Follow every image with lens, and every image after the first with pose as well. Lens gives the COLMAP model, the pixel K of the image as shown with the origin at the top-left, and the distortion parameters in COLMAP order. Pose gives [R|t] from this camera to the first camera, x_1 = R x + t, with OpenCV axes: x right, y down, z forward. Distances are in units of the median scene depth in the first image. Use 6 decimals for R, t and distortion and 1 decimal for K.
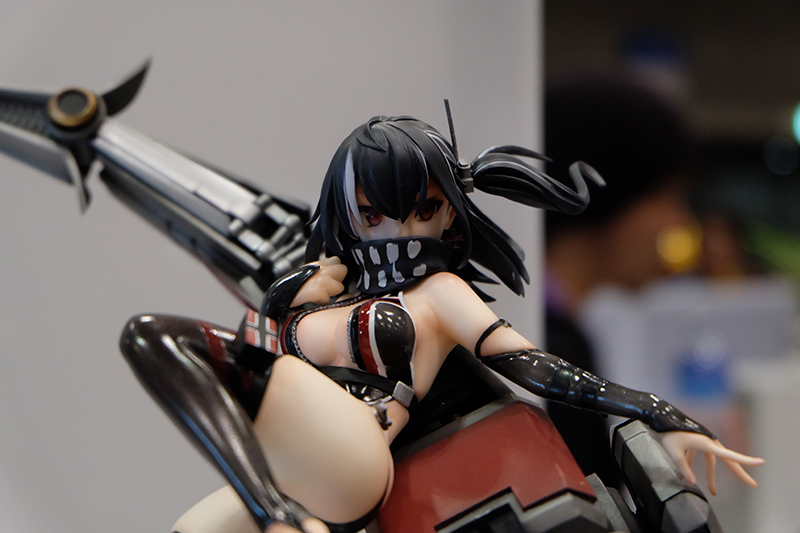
lens RADIAL K [[1761.0, 0, 398.5], [0, 1761.0, 268.8], [0, 0, 1]] dist [0.012428, 0.000000]
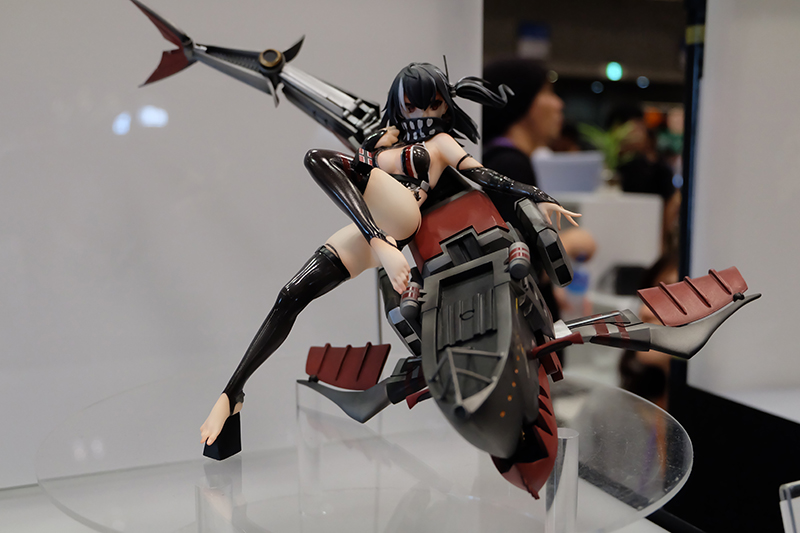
lens RADIAL K [[918.0, 0, 404.6], [0, 918.0, 260.9], [0, 0, 1]] dist [0.008213, 0.000000]
pose [[0.999865, 0.004774, 0.015722, -0.040895], [-0.006589, 0.993053, 0.117485, 0.026876], [-0.015052, -0.117573, 0.992950, -0.188795]]
